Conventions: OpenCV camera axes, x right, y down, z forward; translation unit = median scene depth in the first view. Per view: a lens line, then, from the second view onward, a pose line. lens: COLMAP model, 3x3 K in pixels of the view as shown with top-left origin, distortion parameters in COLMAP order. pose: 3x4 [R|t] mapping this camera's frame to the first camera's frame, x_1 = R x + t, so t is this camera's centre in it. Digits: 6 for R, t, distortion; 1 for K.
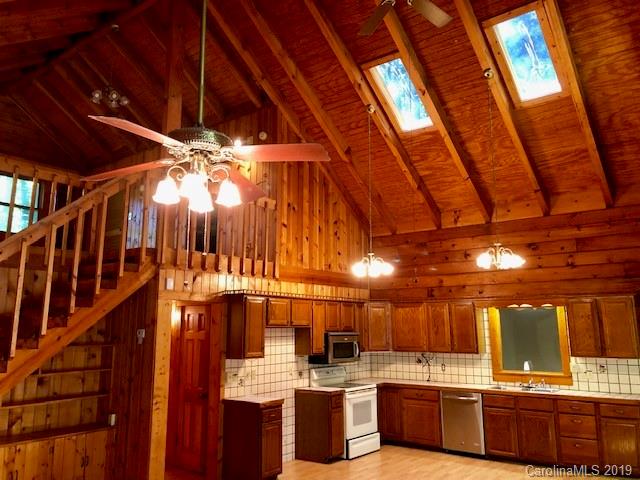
lens RADIAL K [[530.7, 0, 320.6], [0, 530.7, 235.9], [0, 0, 1]] dist [0.051658, -0.044799]
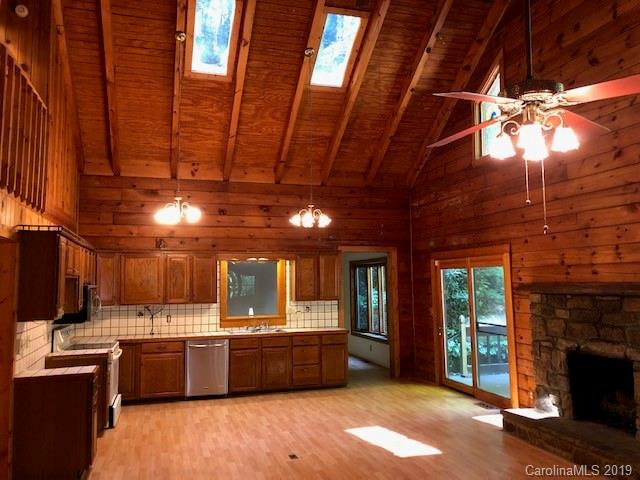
lens RADIAL K [[530.7, 0, 306.5], [0, 530.7, 236.8], [0, 0, 1]] dist [0.051658, -0.044799]
pose [[0.580993, 0.063351, 0.811439, -0.473576], [-0.132232, 0.991068, 0.017304, 0.049503], [-0.803095, -0.117351, 0.584181, 0.259755]]
